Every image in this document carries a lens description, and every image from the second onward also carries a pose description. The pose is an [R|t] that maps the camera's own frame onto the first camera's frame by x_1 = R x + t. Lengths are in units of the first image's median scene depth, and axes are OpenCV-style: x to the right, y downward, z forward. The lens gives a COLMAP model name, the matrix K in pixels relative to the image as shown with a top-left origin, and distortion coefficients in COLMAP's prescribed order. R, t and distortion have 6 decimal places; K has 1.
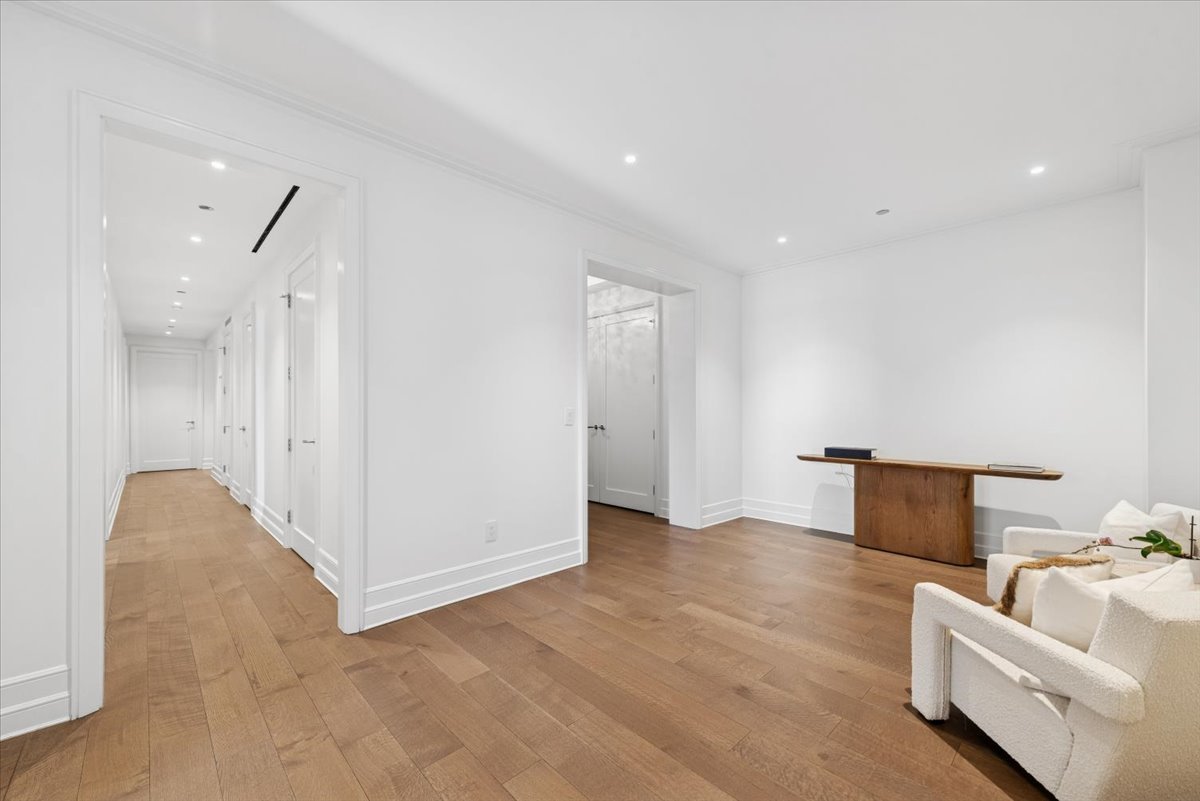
lens RADIAL K [[469.7, 0, 601.8], [0, 469.7, 411.5], [0, 0, 1]] dist [0.007783, -0.000191]
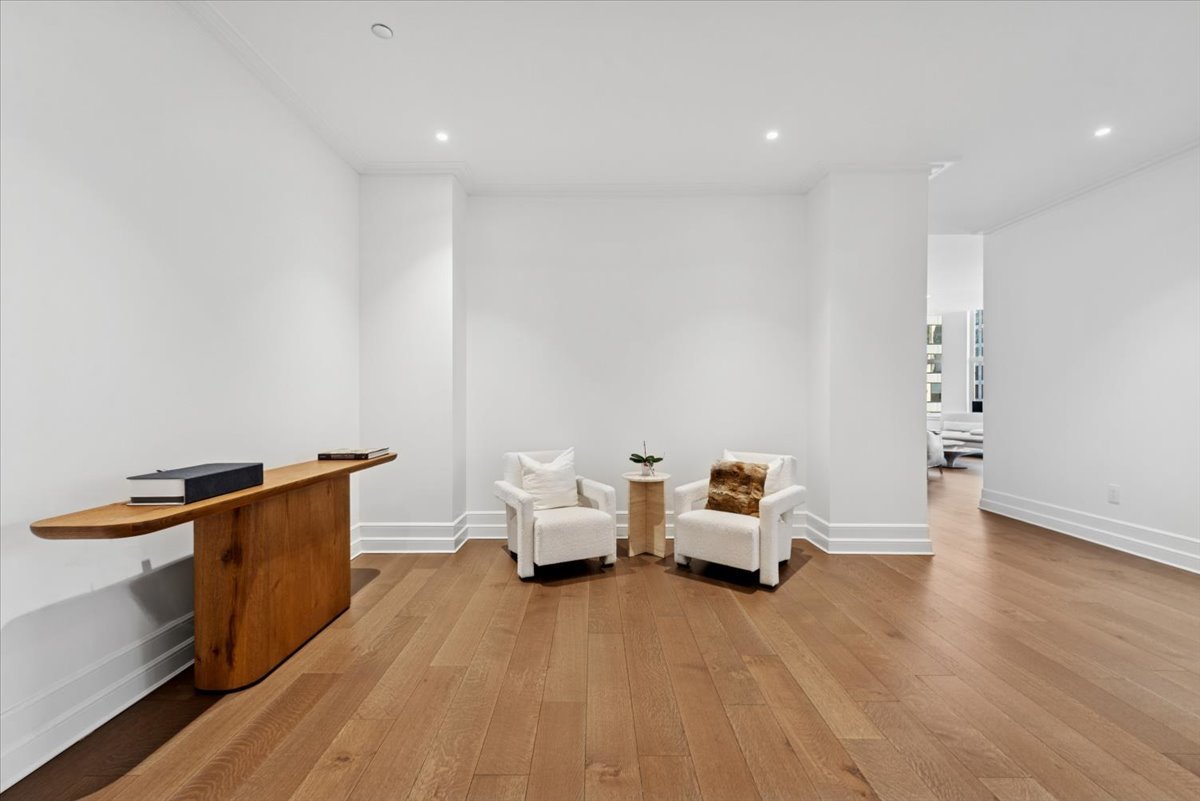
lens RADIAL K [[469.7, 0, 598.1], [0, 469.7, 407.4], [0, 0, 1]] dist [0.007783, -0.000191]
pose [[-0.728812, 0.003154, 0.684707, 0.020567], [-0.006256, 0.999917, -0.011265, 0.040400], [-0.684685, -0.012494, -0.728732, 1.324161]]
